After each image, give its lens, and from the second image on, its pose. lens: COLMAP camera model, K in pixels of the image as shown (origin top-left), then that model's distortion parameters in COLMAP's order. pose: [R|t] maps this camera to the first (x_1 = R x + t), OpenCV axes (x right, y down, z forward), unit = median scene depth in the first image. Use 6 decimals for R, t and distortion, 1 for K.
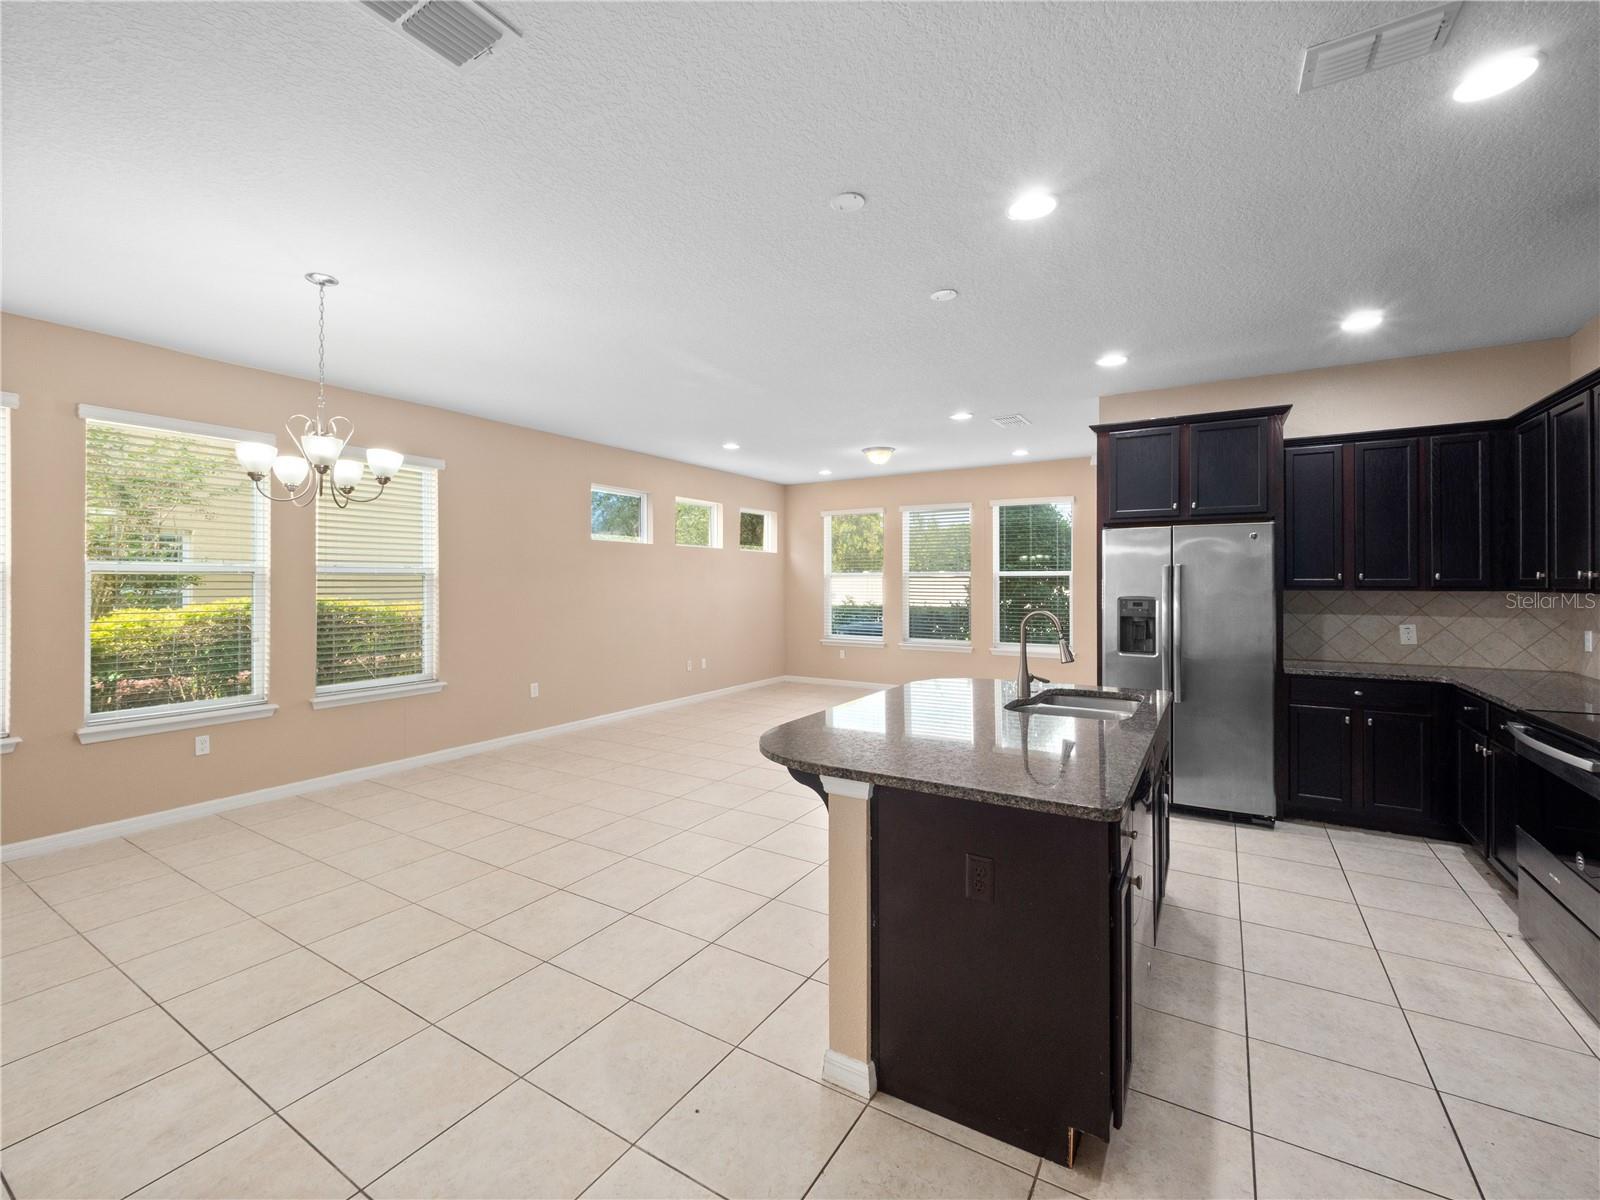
lens RADIAL K [[688.2, 0, 780.4], [0, 688.2, 576.7], [0, 0, 1]] dist [-0.009050, -0.000146]
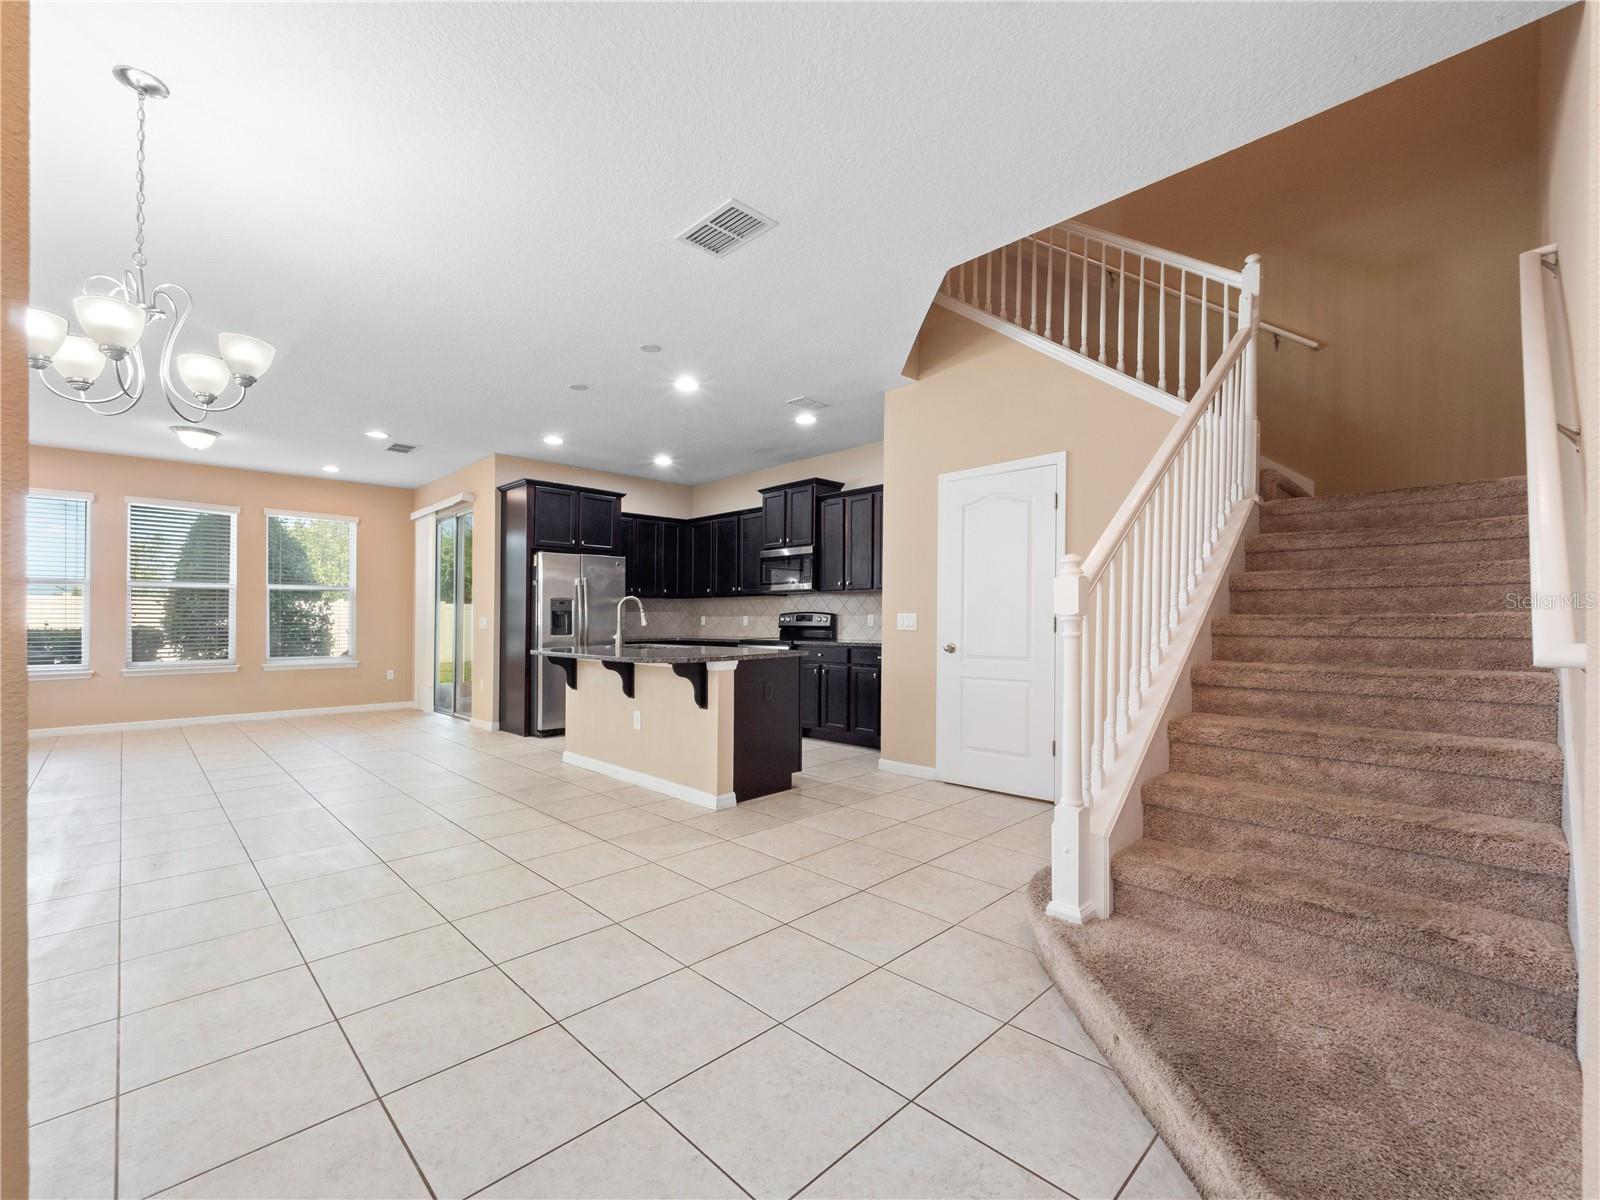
lens RADIAL K [[690.0, 0, 792.7], [0, 690.0, 610.3], [0, 0, 1]] dist [0.001173, -0.000036]
pose [[0.222480, 0.012497, 0.974857, -0.942457], [-0.003547, 0.999922, -0.012009, 0.078881], [-0.974931, -0.000786, 0.222507, 0.161661]]
